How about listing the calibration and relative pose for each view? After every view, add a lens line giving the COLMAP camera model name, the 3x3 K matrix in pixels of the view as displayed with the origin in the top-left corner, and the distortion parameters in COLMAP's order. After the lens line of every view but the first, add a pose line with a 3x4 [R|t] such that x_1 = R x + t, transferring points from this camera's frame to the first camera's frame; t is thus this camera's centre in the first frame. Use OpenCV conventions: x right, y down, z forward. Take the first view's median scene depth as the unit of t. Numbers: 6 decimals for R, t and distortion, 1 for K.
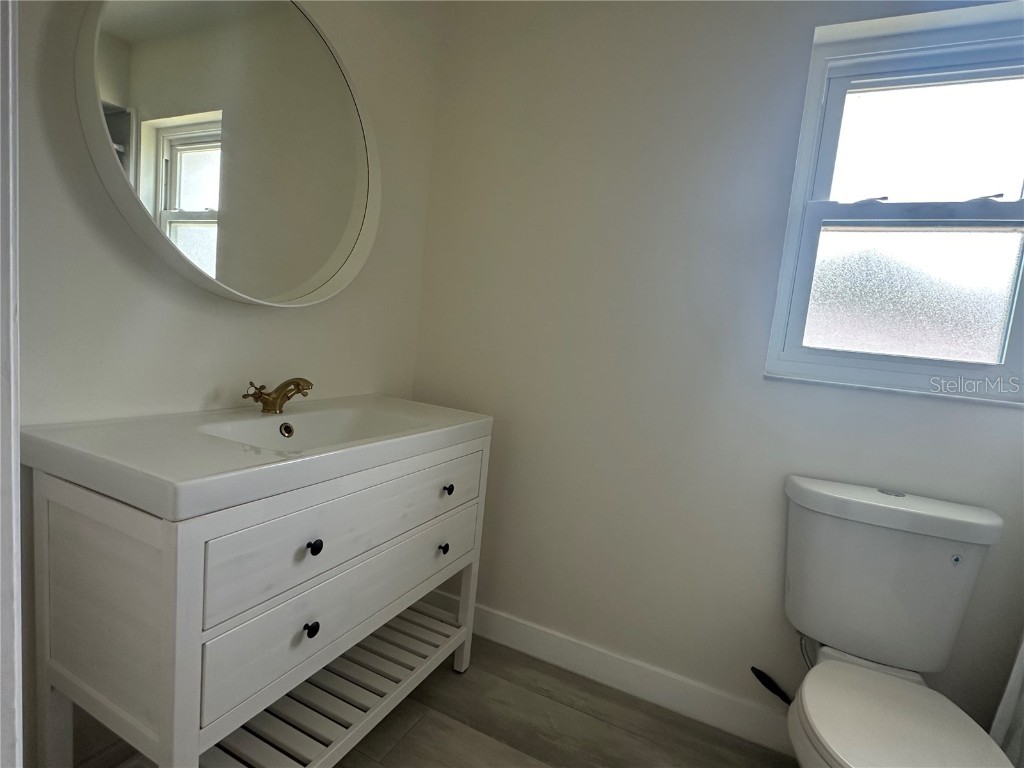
lens RADIAL K [[515.3, 0, 512.0], [0, 515.3, 384.0], [0, 0, 1]] dist [-0.004369, -0.000444]
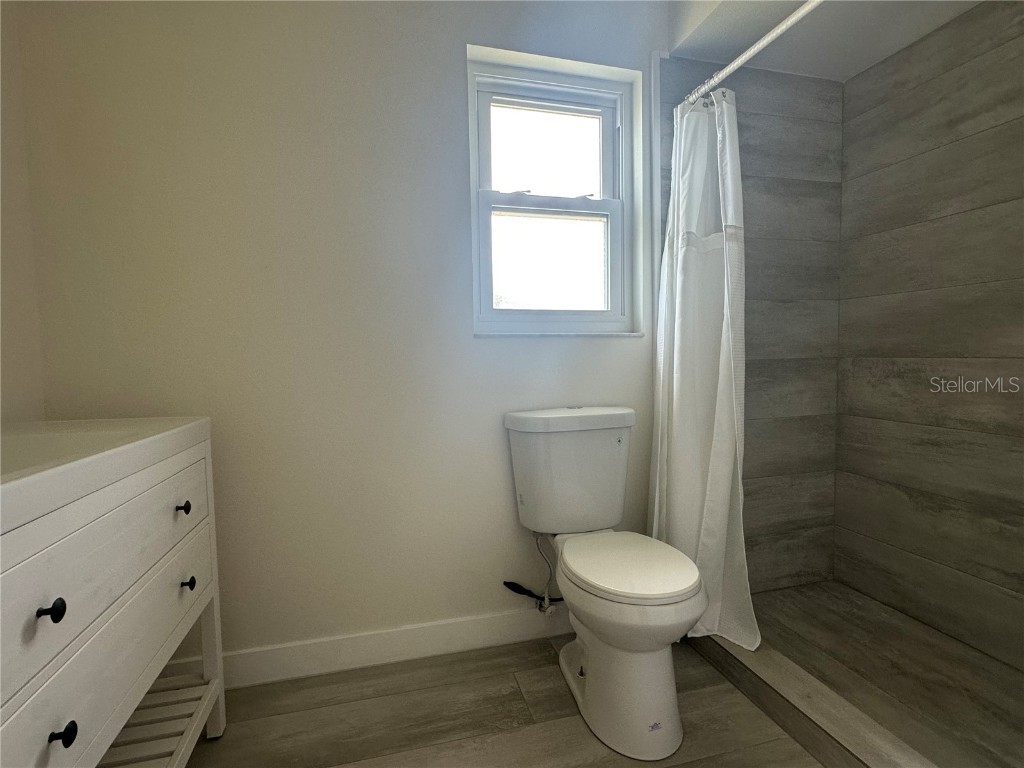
lens RADIAL K [[515.3, 0, 512.0], [0, 515.3, 384.0], [0, 0, 1]] dist [-0.004369, -0.000444]
pose [[0.751853, -0.146928, 0.642752, -0.215357], [0.159280, 0.986456, 0.039180, 0.063092], [-0.639803, 0.072920, 0.765072, 0.056152]]
